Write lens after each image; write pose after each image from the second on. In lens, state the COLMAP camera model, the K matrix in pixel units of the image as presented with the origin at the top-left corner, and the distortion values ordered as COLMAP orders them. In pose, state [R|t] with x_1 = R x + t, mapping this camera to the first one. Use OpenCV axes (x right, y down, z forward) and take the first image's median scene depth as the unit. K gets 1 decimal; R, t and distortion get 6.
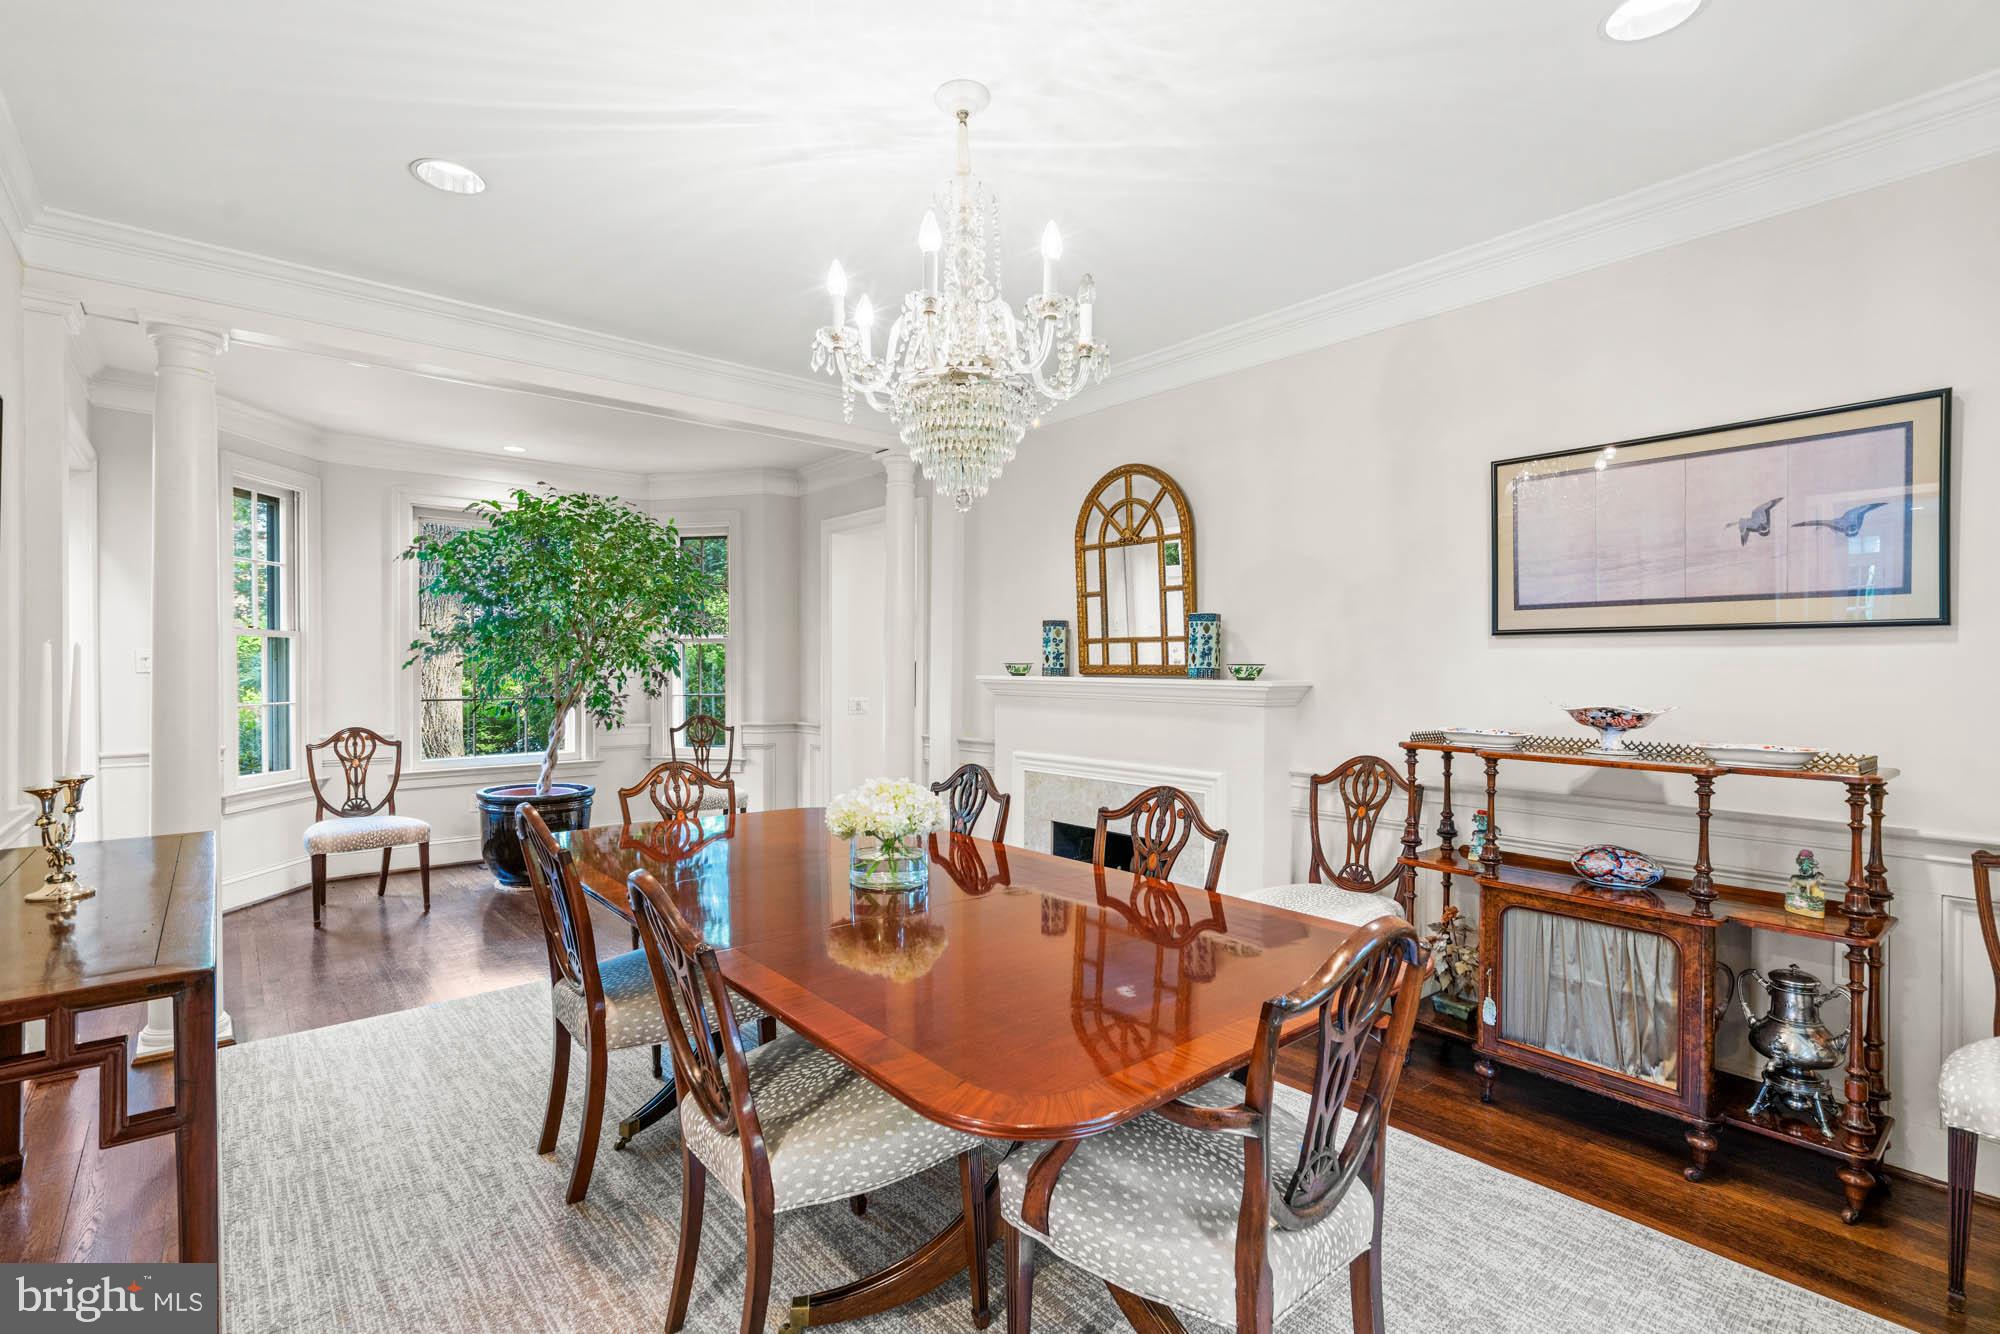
lens RADIAL K [[915.1, 0, 991.9], [0, 915.1, 673.5], [0, 0, 1]] dist [-0.000932, 0.001491]
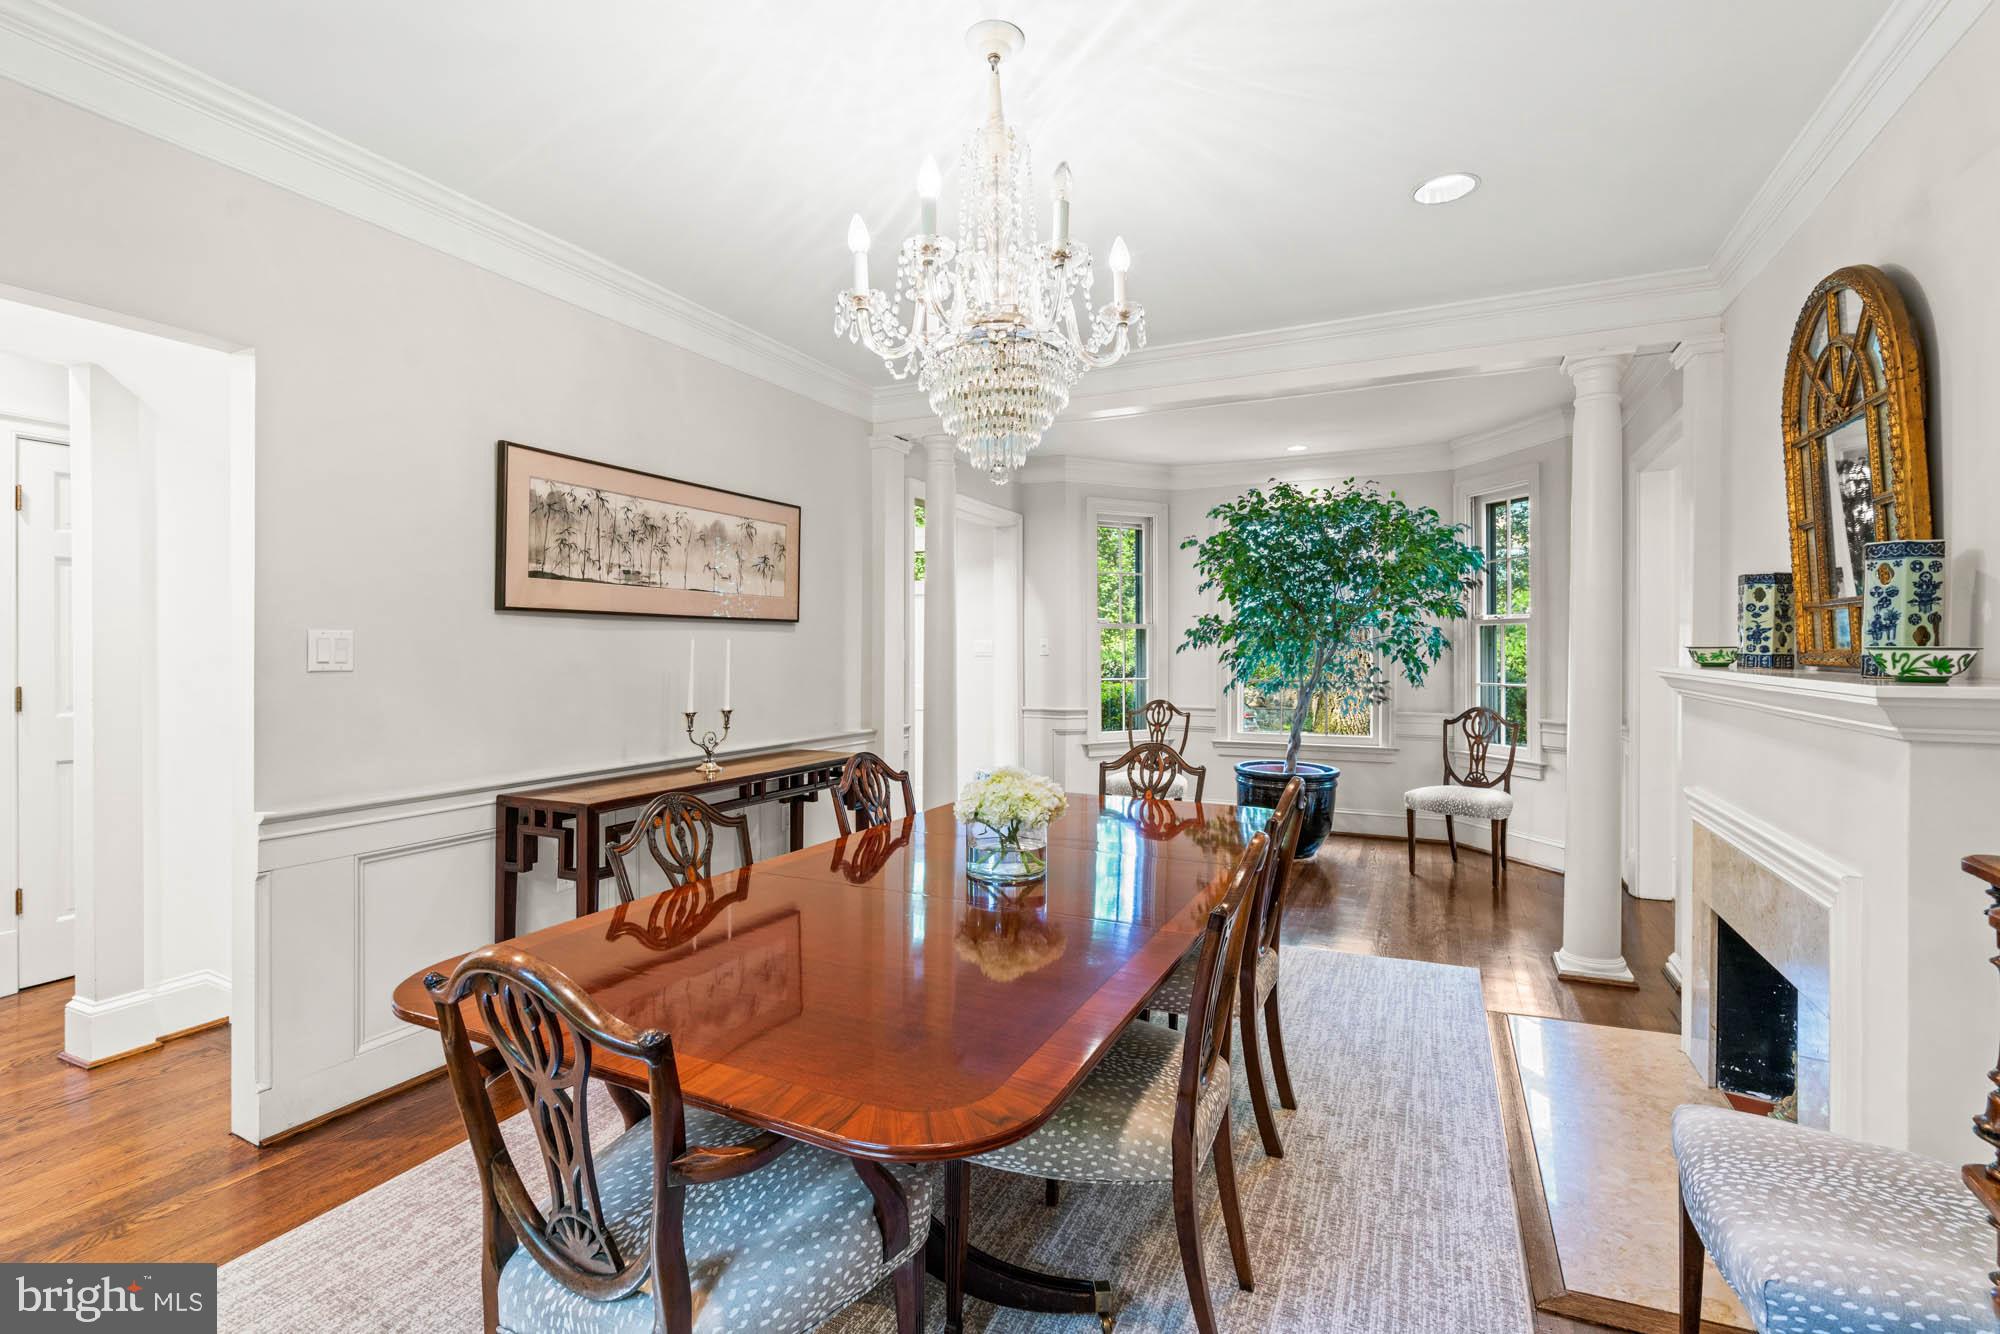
lens RADIAL K [[915.1, 0, 999.9], [0, 915.1, 648.2], [0, 0, 1]] dist [-0.000932, 0.001491]
pose [[0.410977, -0.002355, -0.911643, 0.430970], [-0.006458, 0.999964, -0.005494, -0.004028], [0.911623, 0.008145, 0.410947, 0.333147]]
